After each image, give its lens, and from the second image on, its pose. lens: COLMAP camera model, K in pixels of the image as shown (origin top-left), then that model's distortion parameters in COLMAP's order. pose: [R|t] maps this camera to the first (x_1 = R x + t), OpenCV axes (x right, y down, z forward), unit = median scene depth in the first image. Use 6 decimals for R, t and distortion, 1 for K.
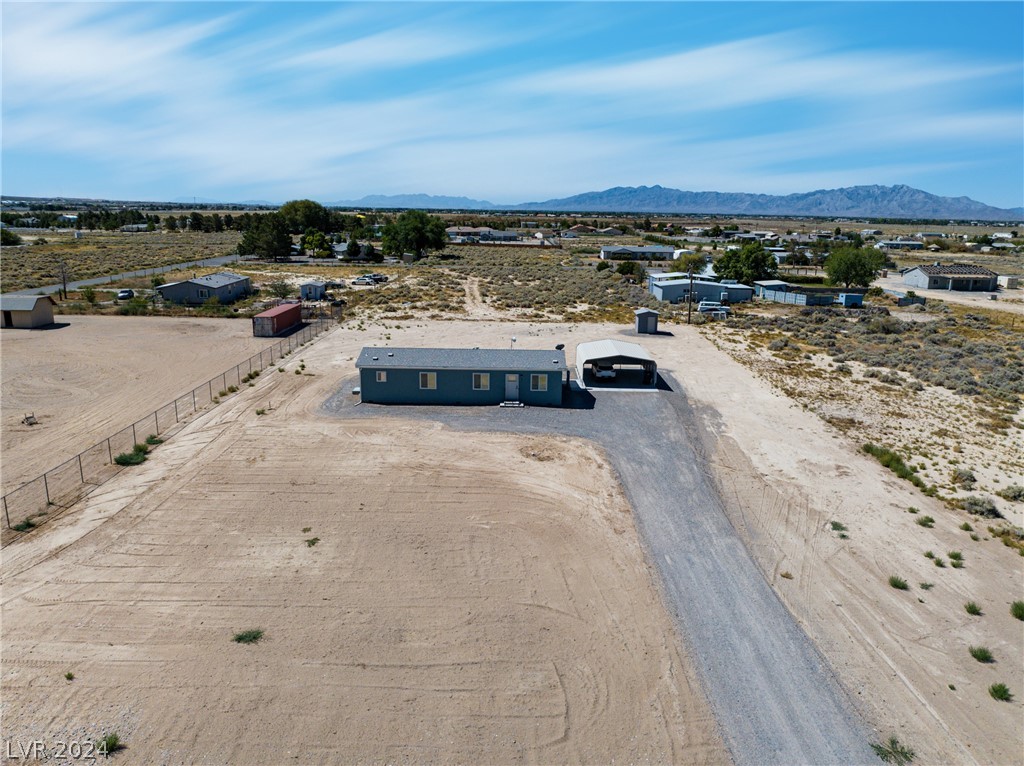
lens RADIAL K [[718.1, 0, 517.4], [0, 718.1, 381.5], [0, 0, 1]] dist [-0.037021, -0.001607]
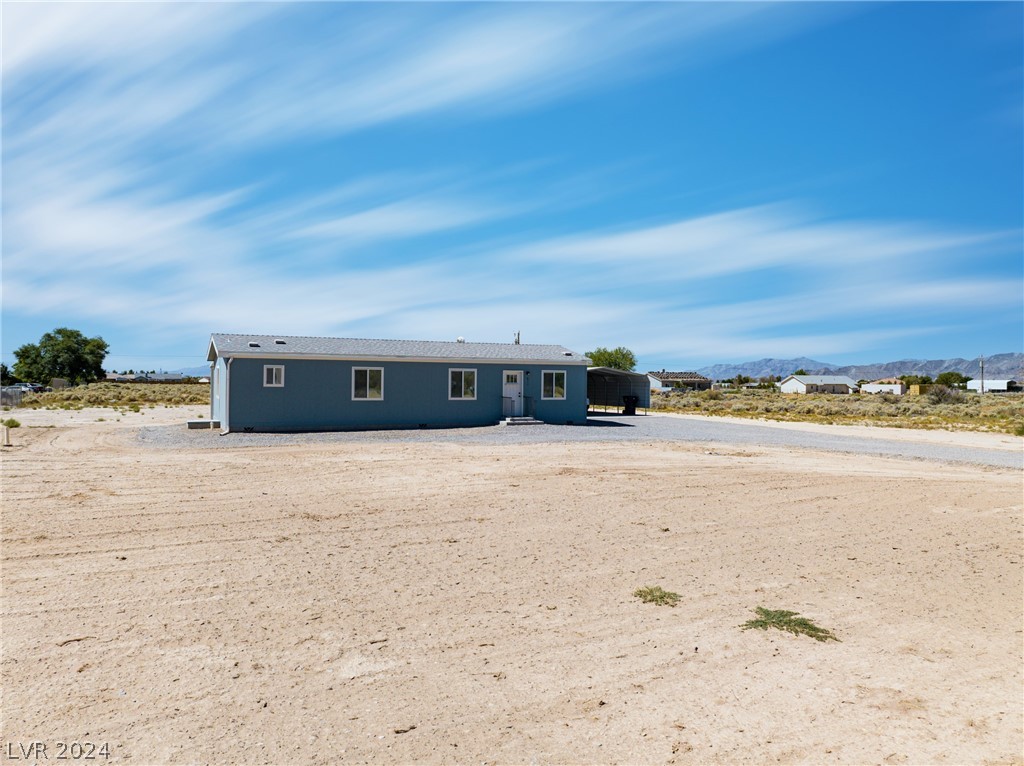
lens RADIAL K [[718.1, 0, 517.7], [0, 718.1, 380.9], [0, 0, 1]] dist [-0.037021, -0.001607]
pose [[0.884863, -0.006291, 0.465810, -0.274458], [0.113283, 0.972800, -0.202057, 0.115391], [-0.451868, 0.231561, 0.861507, 0.514305]]
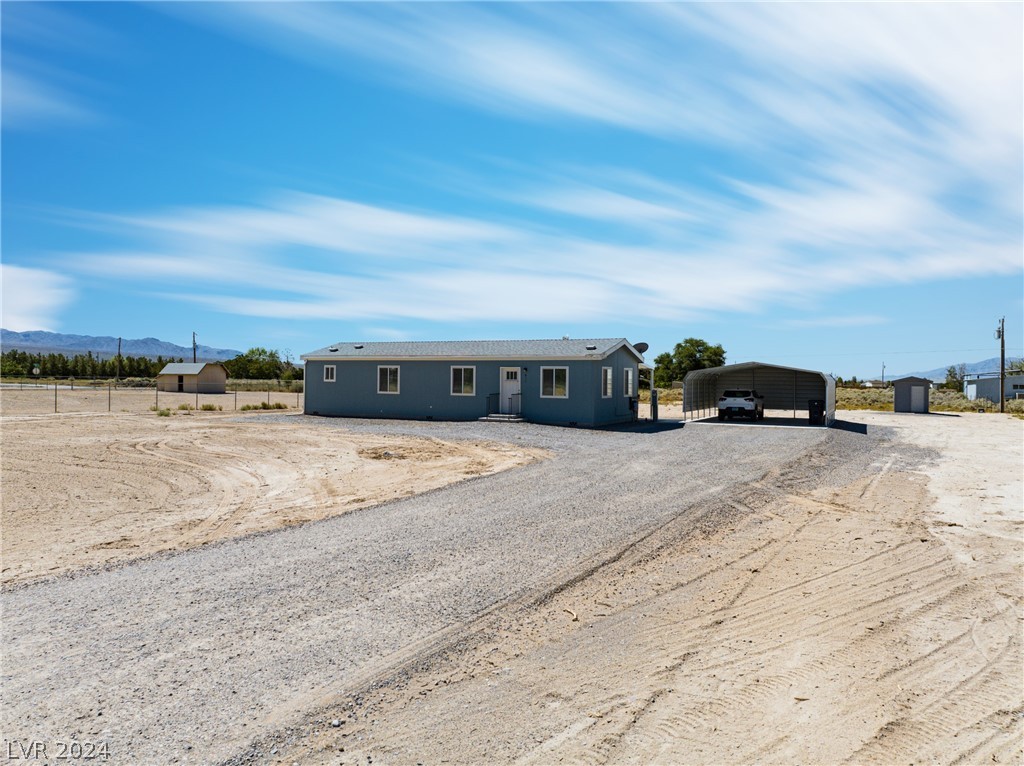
lens RADIAL K [[718.1, 0, 515.2], [0, 718.1, 377.3], [0, 0, 1]] dist [-0.037021, -0.001607]
pose [[0.894140, -0.004528, -0.447765, 0.251609], [-0.104361, 0.970306, -0.218210, 0.121456], [0.435457, 0.241839, 0.867117, 0.523327]]
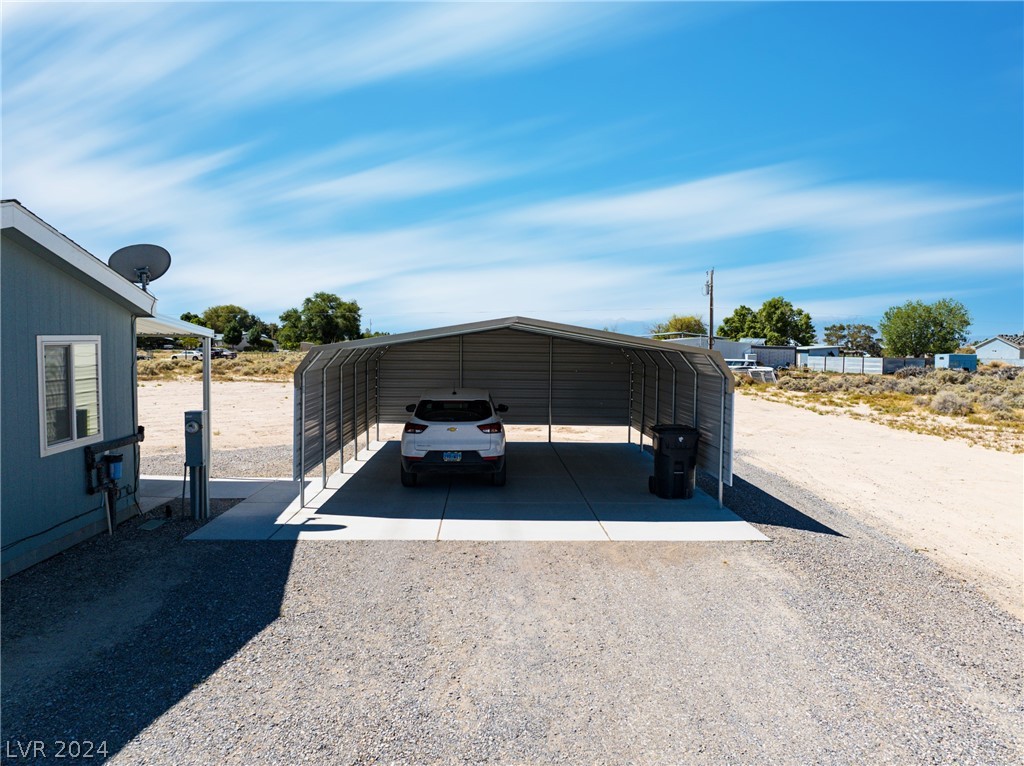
lens RADIAL K [[718.1, 0, 514.6], [0, 718.1, 378.6], [0, 0, 1]] dist [-0.037021, -0.001607]
pose [[0.999287, -0.004260, 0.037521, 0.154074], [0.011057, 0.983075, -0.182869, 0.008456], [-0.036107, 0.183153, 0.982421, 0.940971]]
